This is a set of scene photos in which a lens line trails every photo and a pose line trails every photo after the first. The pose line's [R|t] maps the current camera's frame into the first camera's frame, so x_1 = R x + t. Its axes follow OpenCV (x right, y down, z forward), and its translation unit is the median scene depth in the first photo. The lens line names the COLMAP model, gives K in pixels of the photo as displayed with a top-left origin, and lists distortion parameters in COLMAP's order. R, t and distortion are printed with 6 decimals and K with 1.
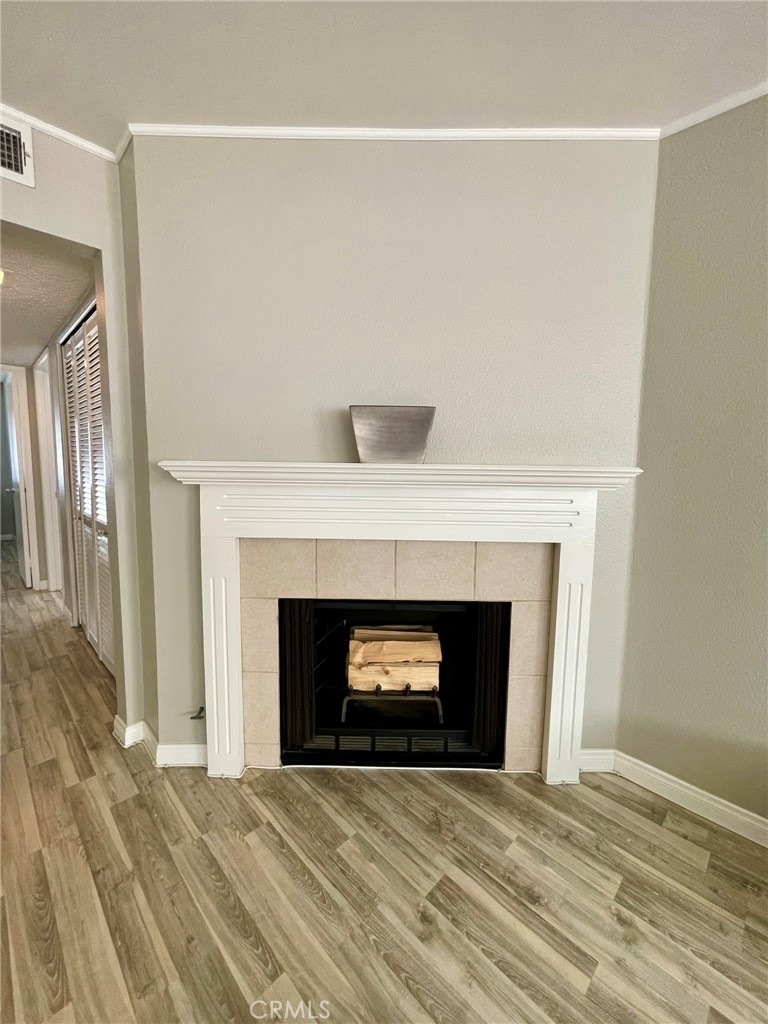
lens RADIAL K [[417.6, 0, 388.5], [0, 417.6, 504.5], [0, 0, 1]] dist [-0.001097, -0.000010]
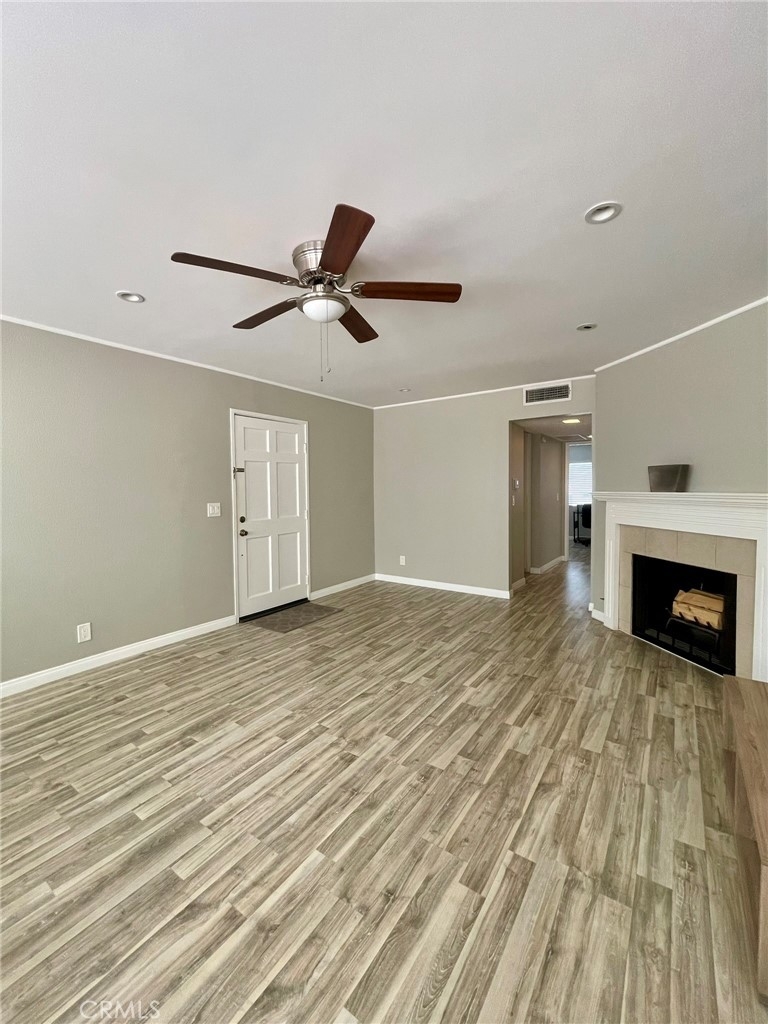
lens RADIAL K [[417.6, 0, 383.0], [0, 417.6, 505.7], [0, 0, 1]] dist [-0.001097, -0.000010]
pose [[0.170909, 0.025005, -0.984970, 1.690681], [-0.084010, 0.996407, 0.010718, 0.061504], [0.981699, 0.080916, 0.172395, -0.693530]]
